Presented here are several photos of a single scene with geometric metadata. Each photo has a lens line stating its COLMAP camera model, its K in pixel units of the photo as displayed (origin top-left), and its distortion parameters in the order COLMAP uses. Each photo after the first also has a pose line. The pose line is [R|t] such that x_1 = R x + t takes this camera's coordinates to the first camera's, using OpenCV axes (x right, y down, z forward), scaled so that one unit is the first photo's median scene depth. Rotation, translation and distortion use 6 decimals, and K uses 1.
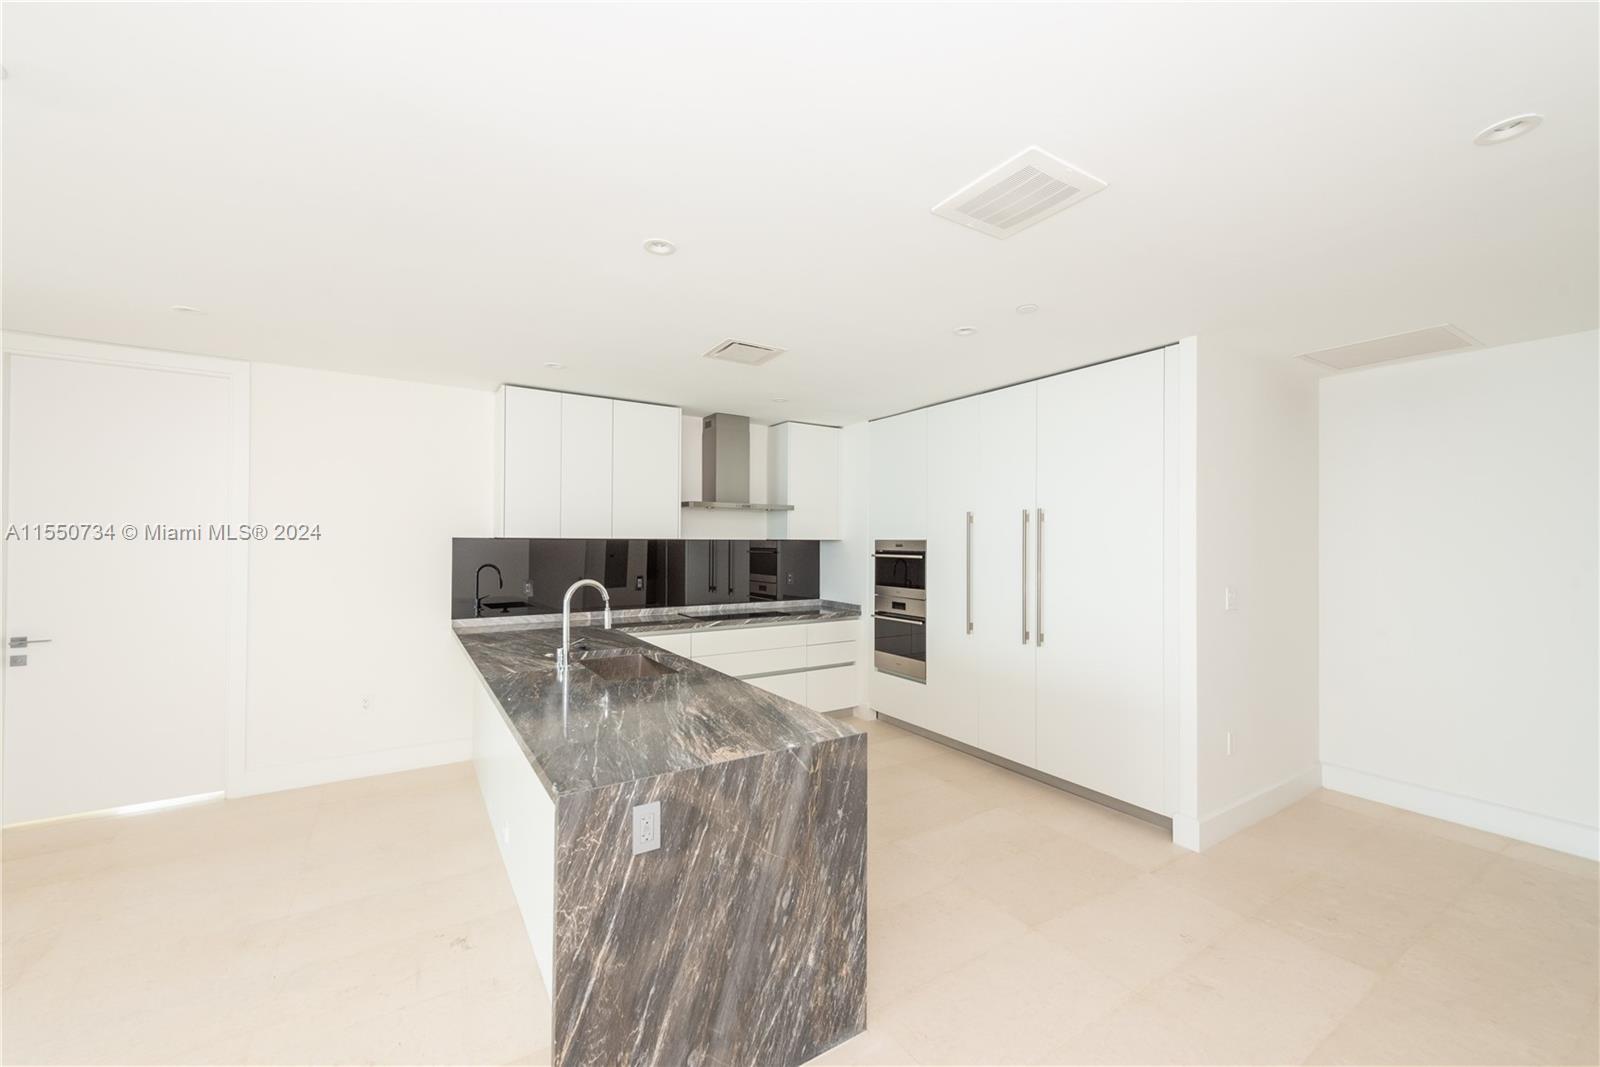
lens RADIAL K [[615.9, 0, 803.3], [0, 615.9, 530.7], [0, 0, 1]] dist [0.005888, -0.003372]
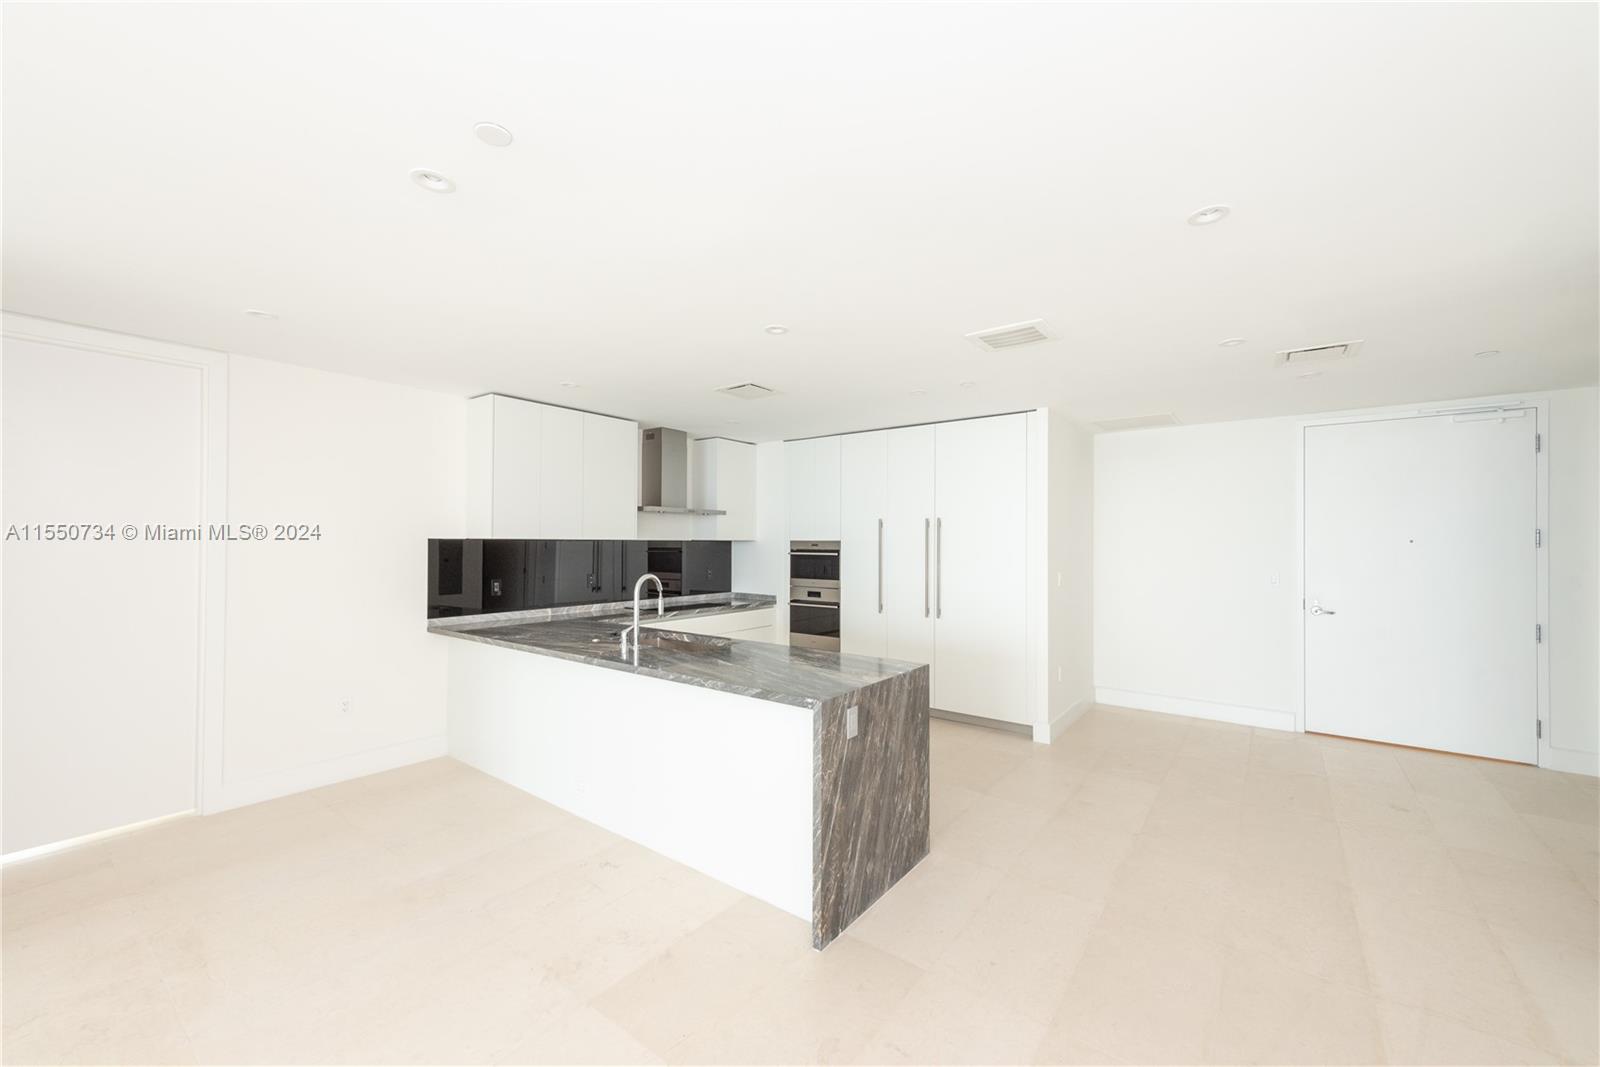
lens RADIAL K [[615.9, 0, 799.2], [0, 615.9, 530.1], [0, 0, 1]] dist [0.005888, -0.003372]
pose [[0.940178, 0.004978, 0.340646, -0.290751], [-0.004381, 0.999987, -0.002521, -0.002493], [-0.340654, 0.000877, 0.940188, -0.142599]]
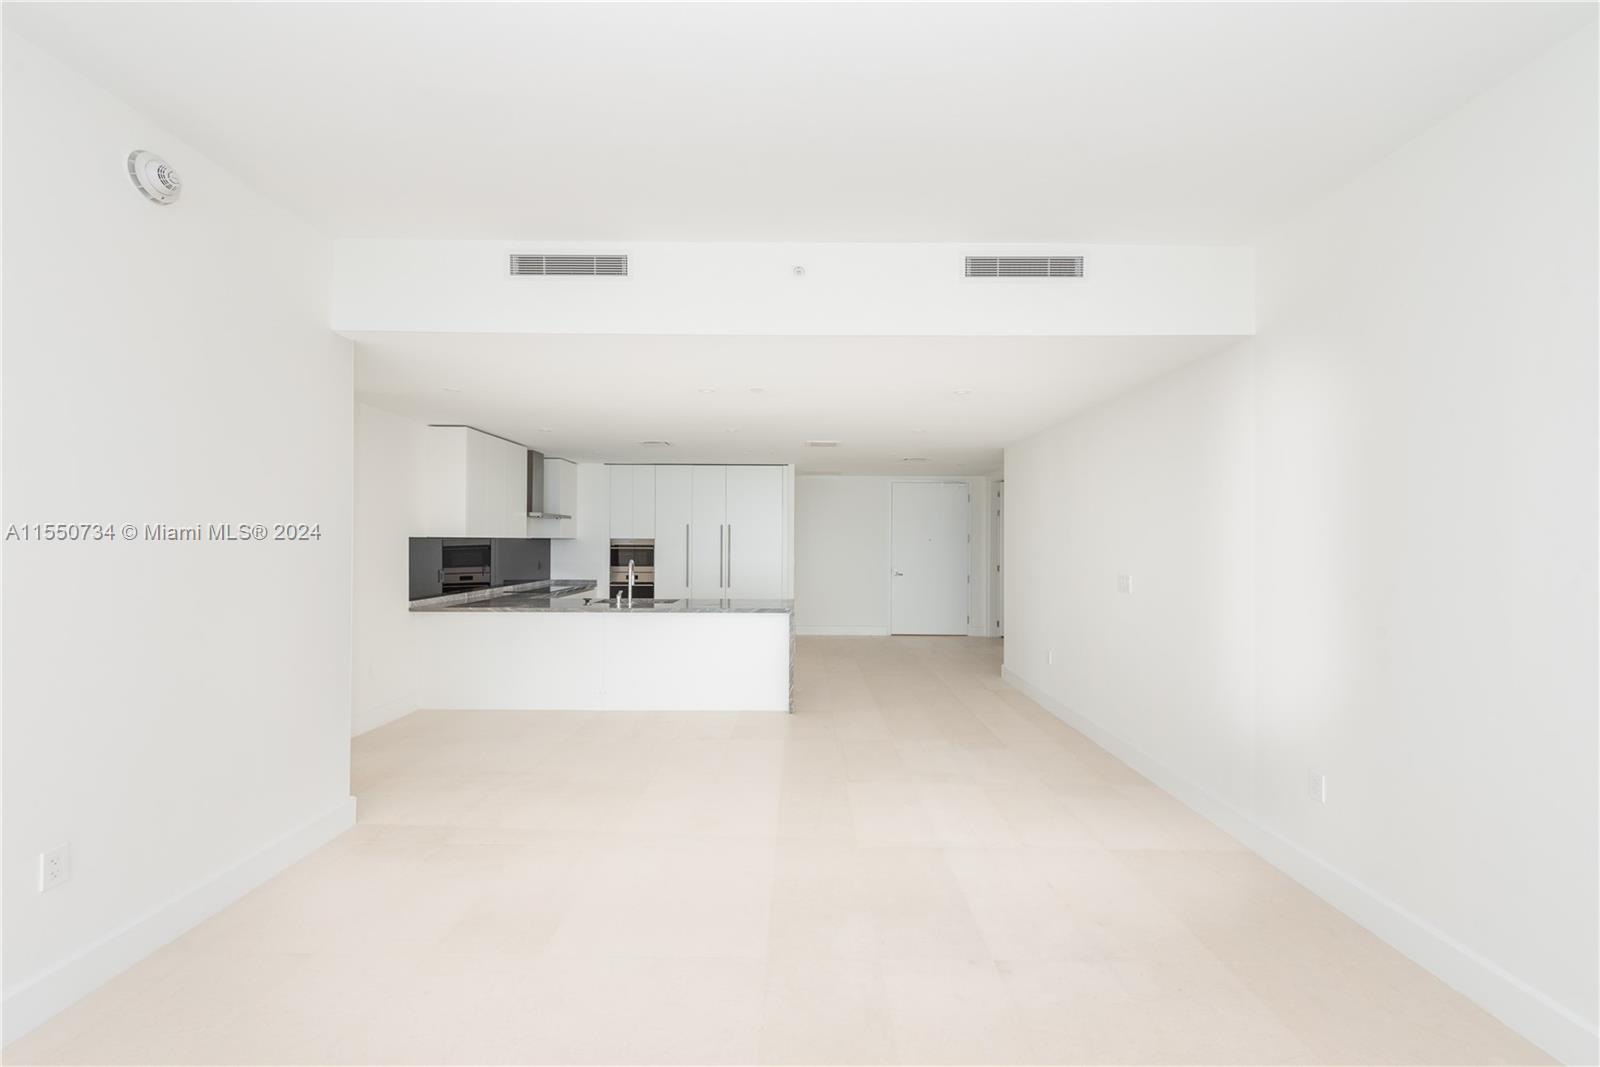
lens RADIAL K [[615.9, 0, 802.7], [0, 615.9, 540.1], [0, 0, 1]] dist [0.005888, -0.003372]
pose [[0.533838, -0.000845, 0.845586, -1.030551], [-0.016840, 0.999791, 0.011630, -0.008611], [-0.845419, -0.020449, 0.533712, -0.304518]]
